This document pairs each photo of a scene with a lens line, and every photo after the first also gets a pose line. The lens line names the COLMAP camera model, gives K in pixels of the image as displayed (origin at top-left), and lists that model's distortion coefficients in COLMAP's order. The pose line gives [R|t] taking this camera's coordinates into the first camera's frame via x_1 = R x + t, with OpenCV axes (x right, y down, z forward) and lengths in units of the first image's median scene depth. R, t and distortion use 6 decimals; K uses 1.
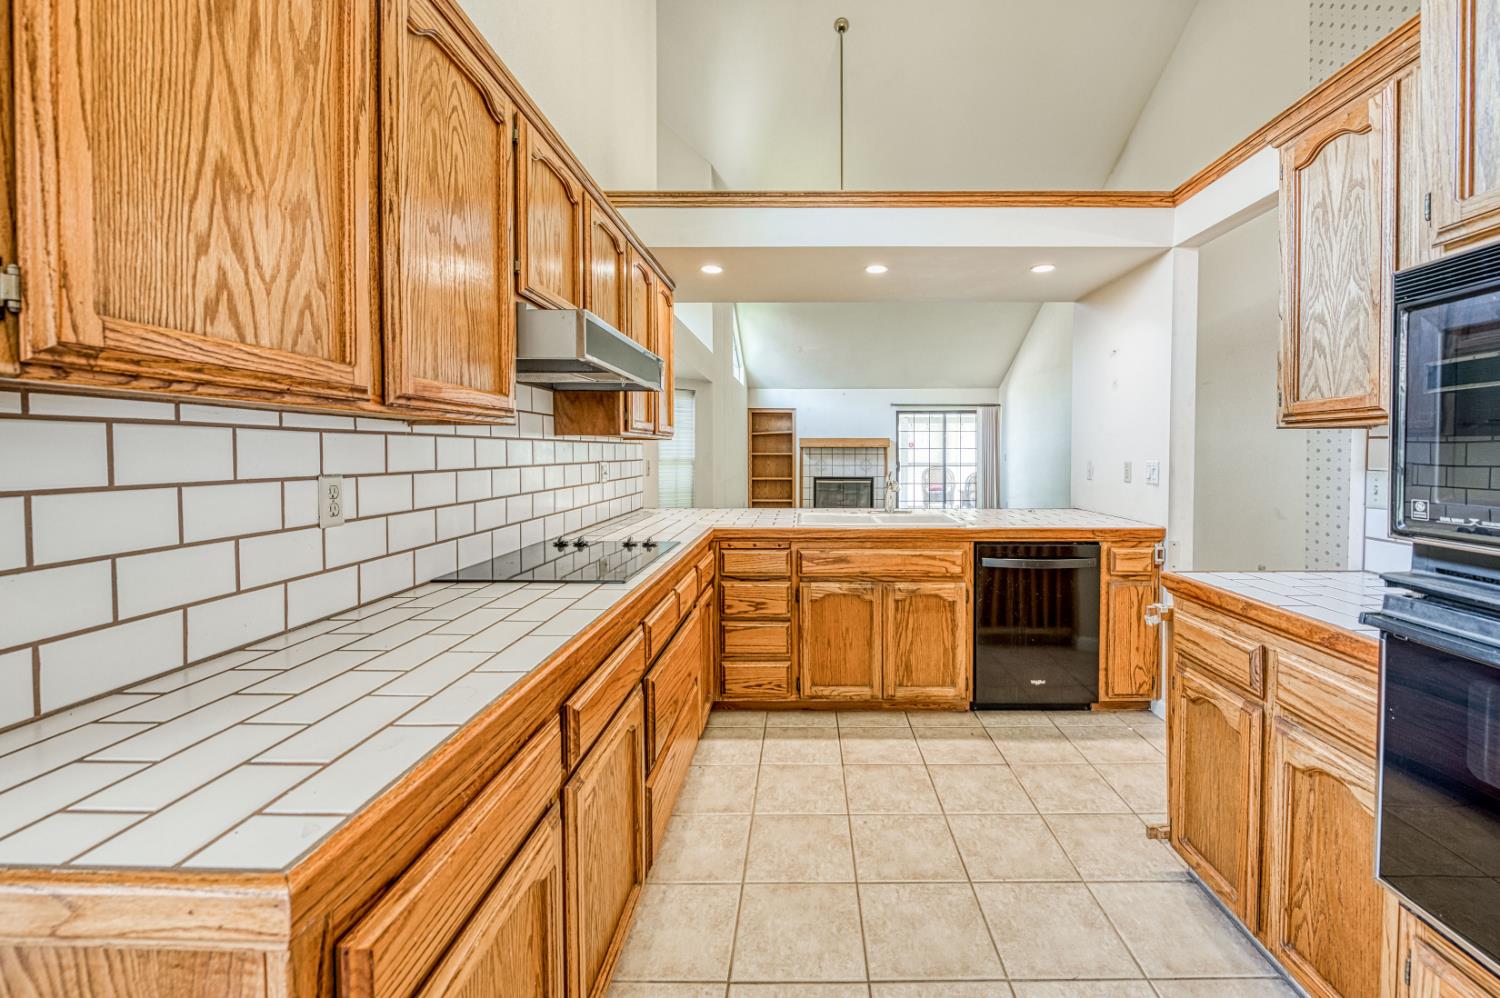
lens RADIAL K [[633.4, 0, 810.8], [0, 633.4, 476.8], [0, 0, 1]] dist [0.001306, -0.000006]
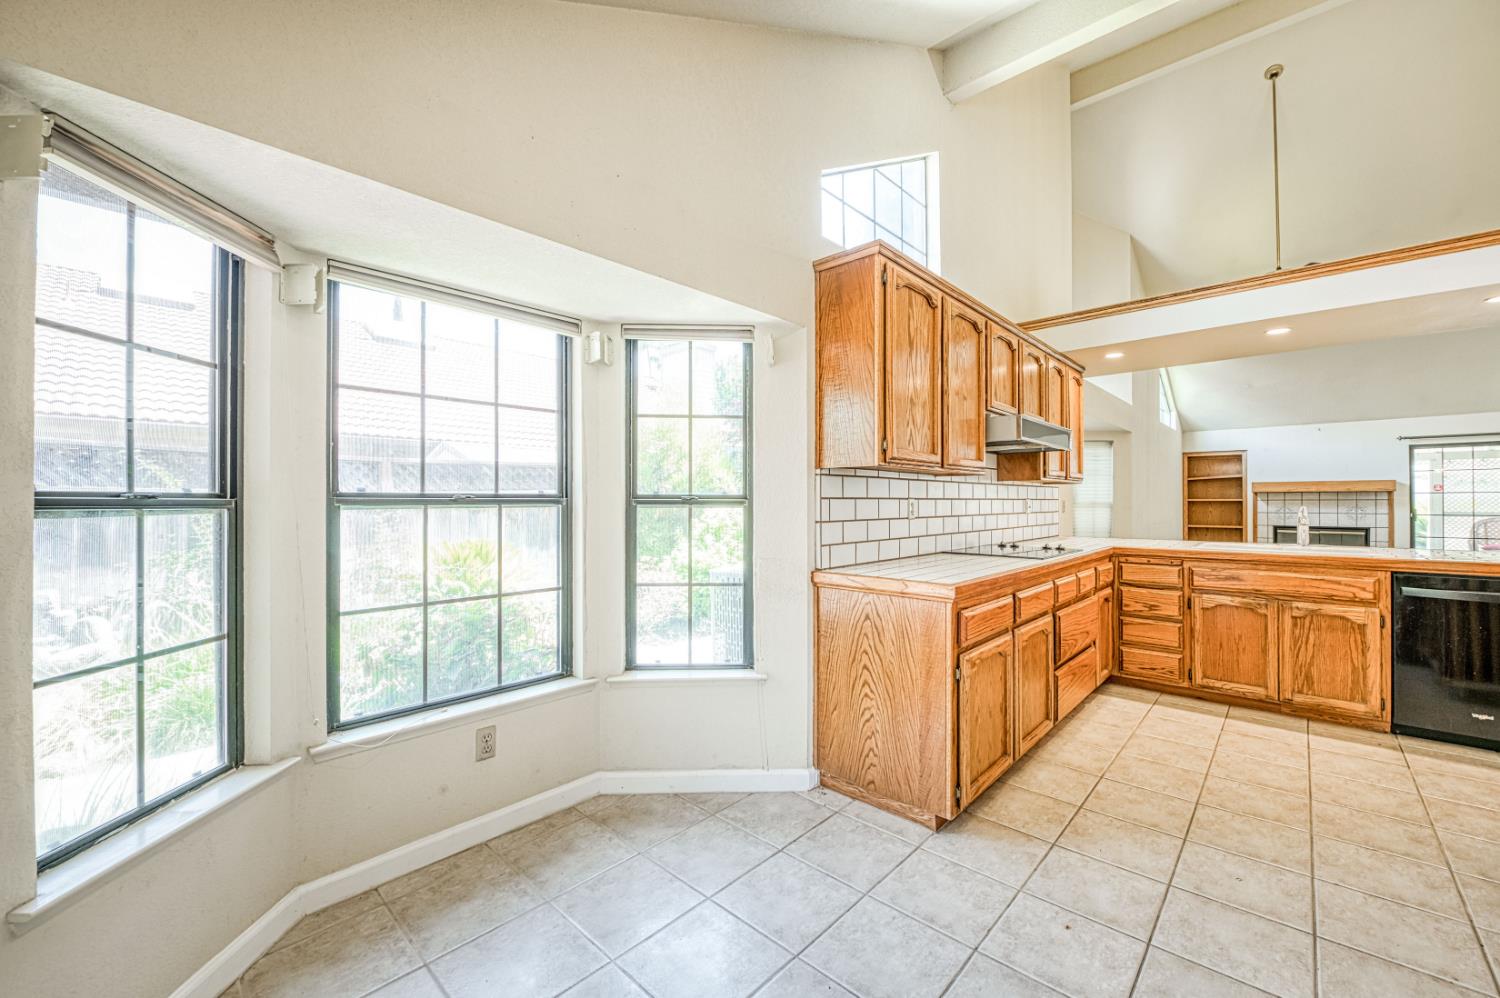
lens RADIAL K [[597.8, 0, 729.9], [0, 597.8, 494.0], [0, 0, 1]] dist [-0.017950, -0.000467]
pose [[0.715606, -0.010157, -0.698430, 0.148950], [-0.026554, 0.998776, -0.041732, 0.042794], [0.697999, 0.048410, 0.714461, -0.495300]]
